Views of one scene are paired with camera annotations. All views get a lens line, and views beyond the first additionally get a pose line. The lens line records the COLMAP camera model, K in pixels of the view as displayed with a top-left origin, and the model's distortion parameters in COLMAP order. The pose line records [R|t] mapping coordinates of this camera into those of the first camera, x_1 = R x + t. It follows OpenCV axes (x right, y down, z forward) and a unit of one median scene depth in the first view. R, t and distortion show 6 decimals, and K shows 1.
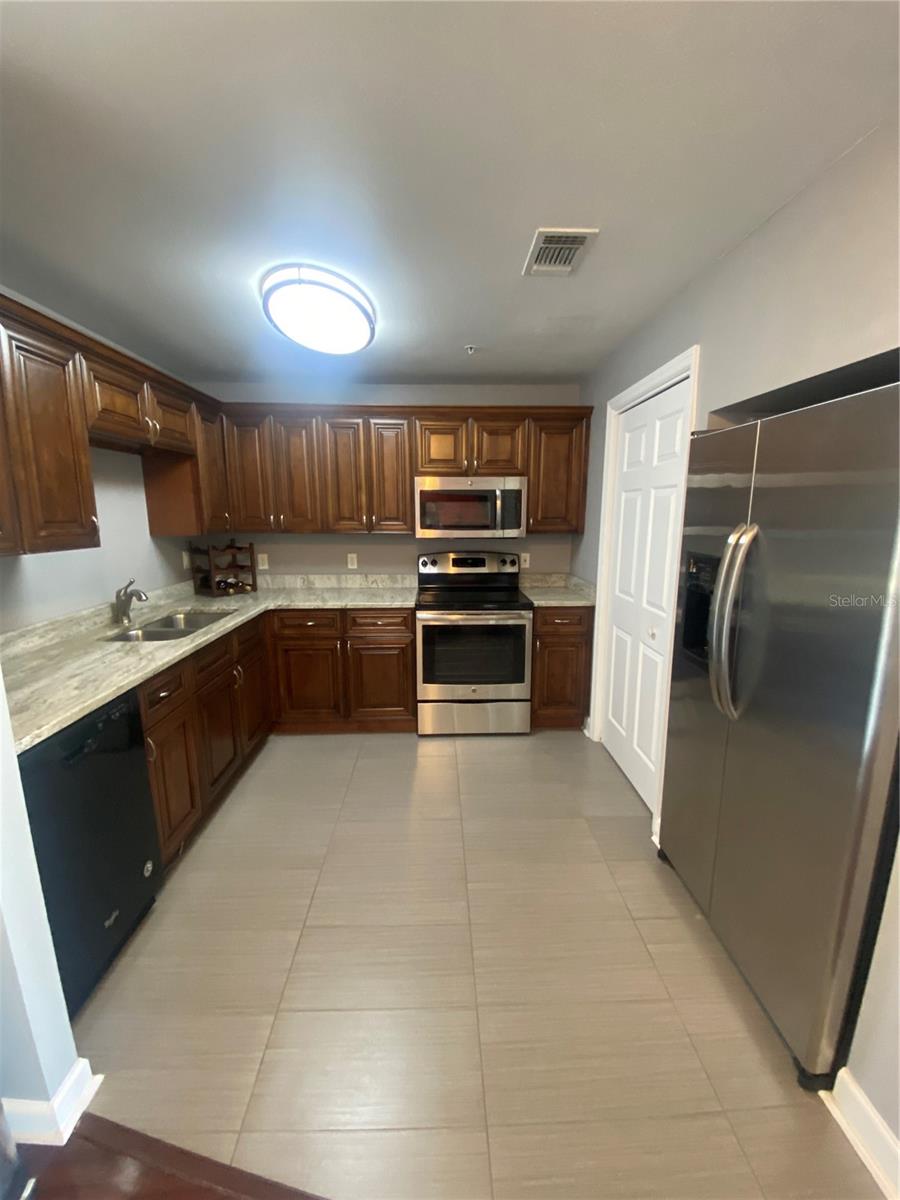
lens RADIAL K [[493.7, 0, 450.0], [0, 493.7, 600.0], [0, 0, 1]] dist [0.001623, 0.000306]
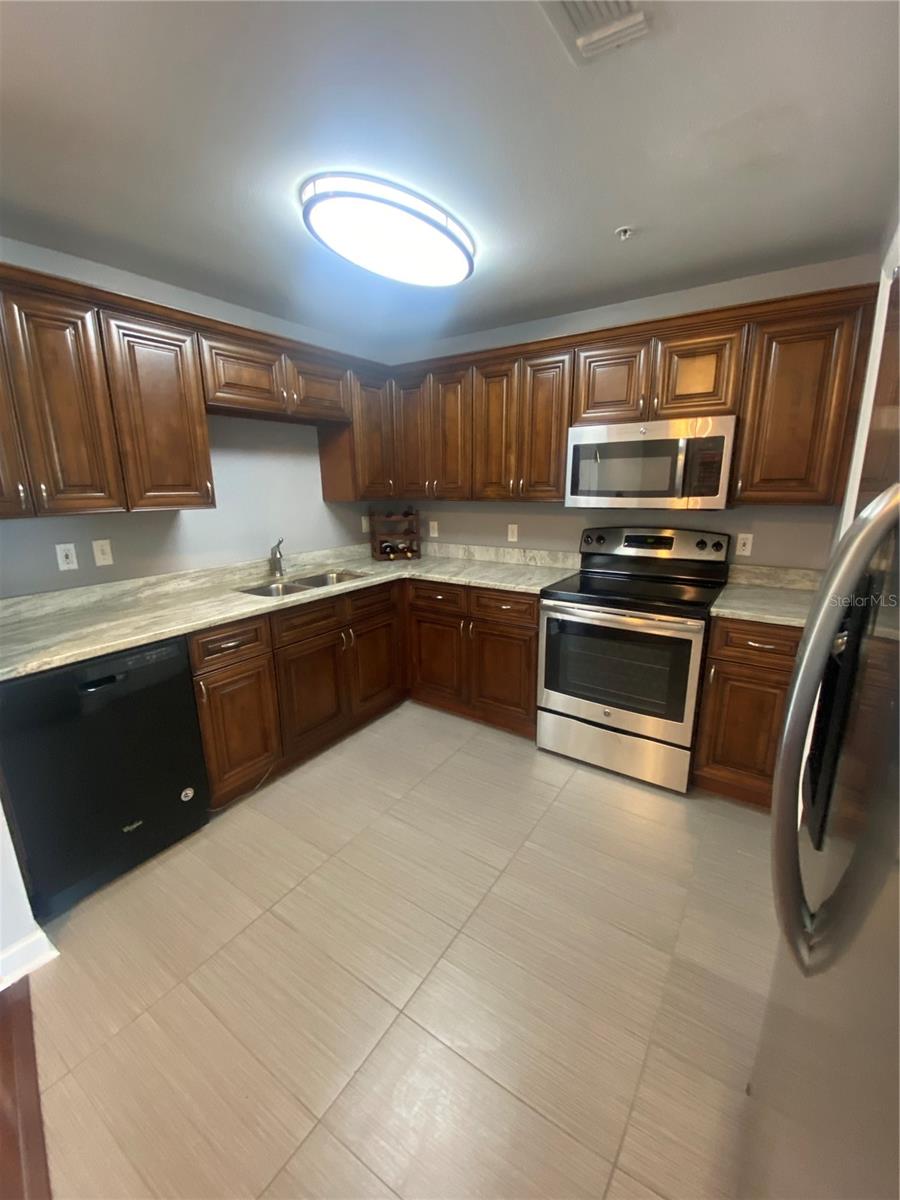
lens RADIAL K [[480.3, 0, 450.0], [0, 480.3, 600.0], [0, 0, 1]] dist [-0.003996, -0.000524]
pose [[0.800679, 0.131390, -0.584508, 0.257627], [-0.094637, 0.991143, 0.093160, -0.032793], [0.591571, -0.019275, 0.806022, 0.270162]]
